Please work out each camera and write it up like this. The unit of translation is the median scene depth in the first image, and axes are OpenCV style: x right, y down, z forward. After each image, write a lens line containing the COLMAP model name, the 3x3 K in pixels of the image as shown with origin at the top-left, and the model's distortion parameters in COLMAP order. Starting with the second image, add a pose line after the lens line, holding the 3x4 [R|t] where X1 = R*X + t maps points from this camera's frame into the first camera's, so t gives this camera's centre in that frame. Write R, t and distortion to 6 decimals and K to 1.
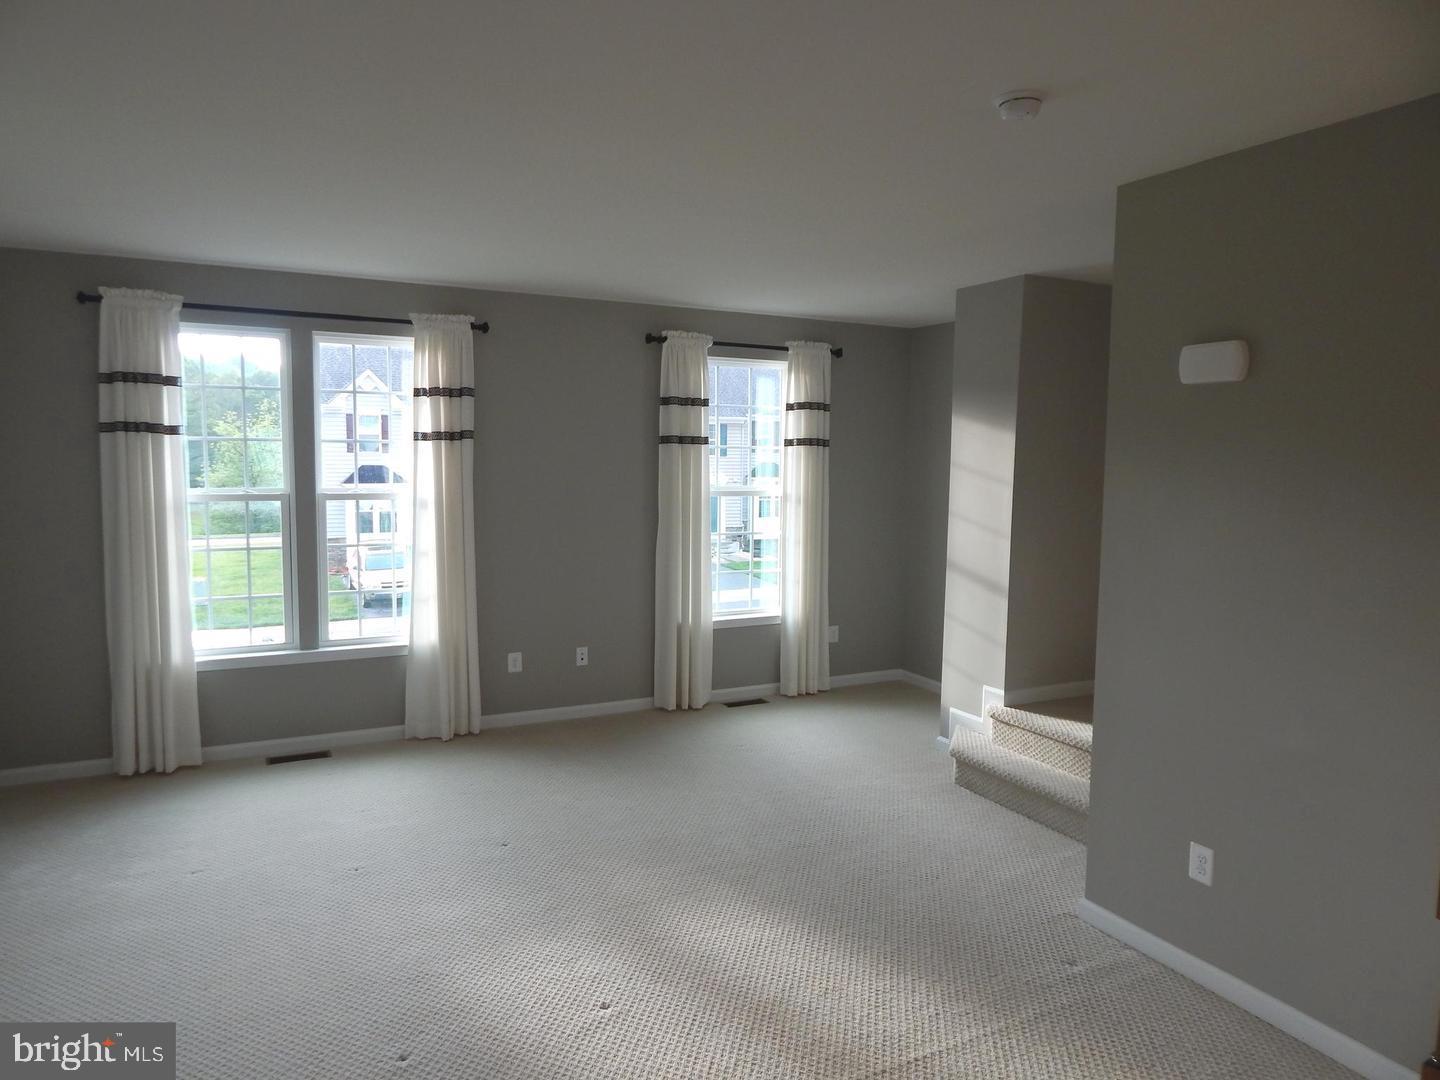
lens RADIAL K [[951.9, 0, 715.9], [0, 951.9, 533.2], [0, 0, 1]] dist [0.003213, -0.008725]
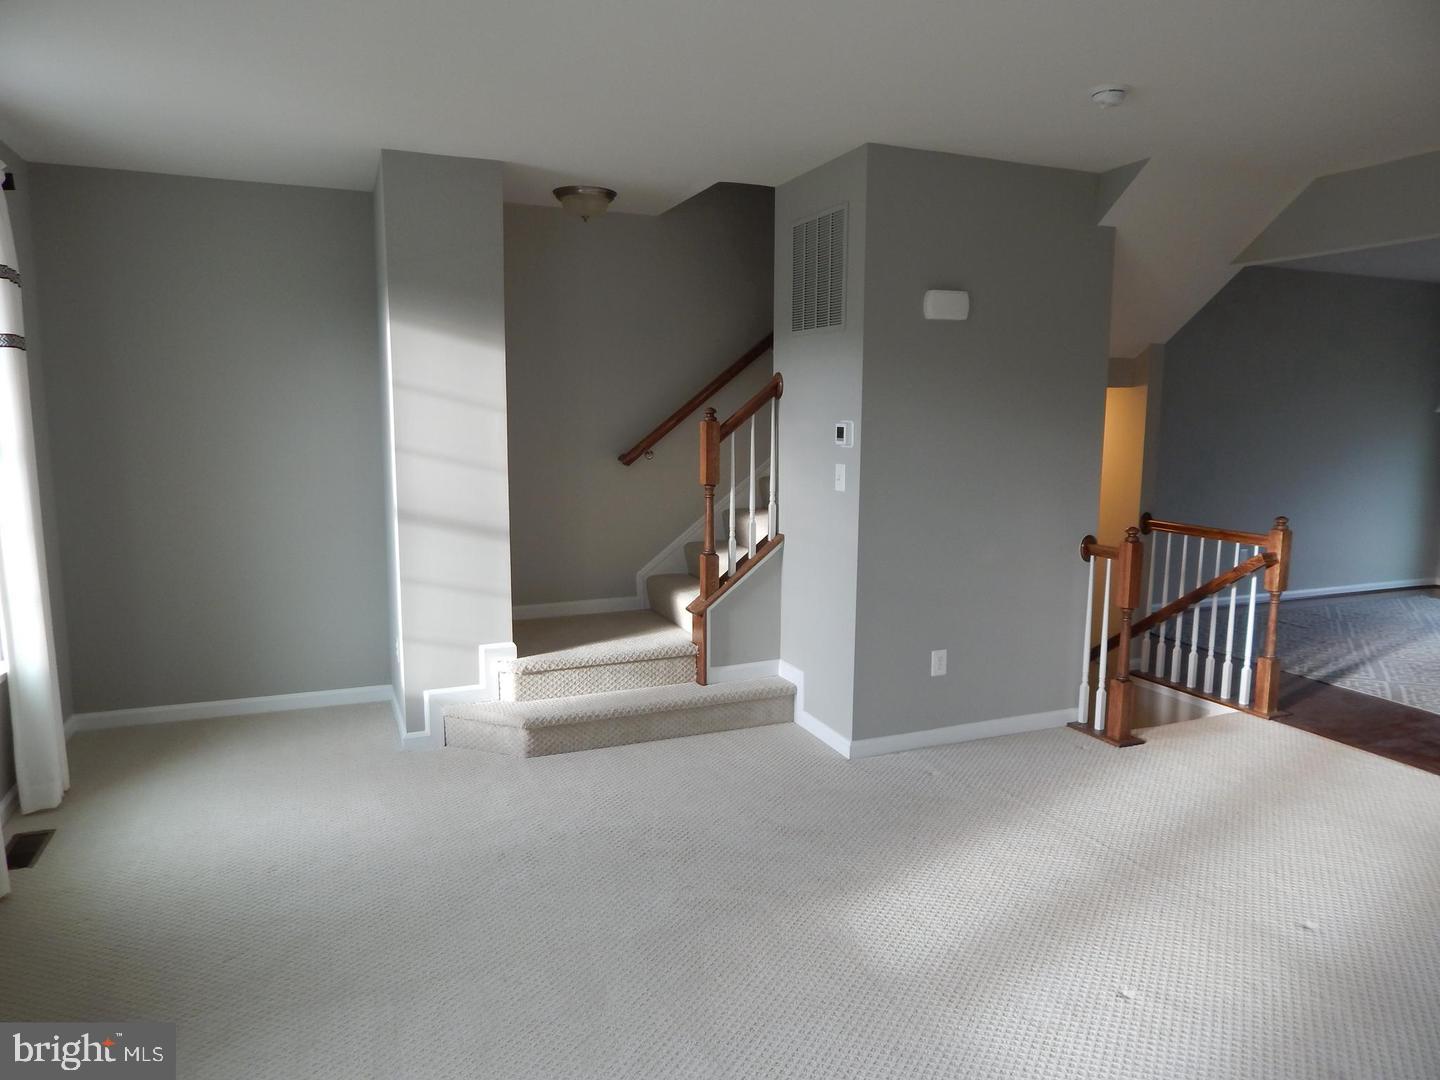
lens RADIAL K [[951.9, 0, 717.0], [0, 951.9, 549.9], [0, 0, 1]] dist [0.003213, -0.008725]
pose [[0.071176, -0.174263, 0.982124, -0.561339], [0.081716, 0.982330, 0.168377, -0.055260], [-0.994111, 0.068271, 0.084158, 0.757848]]
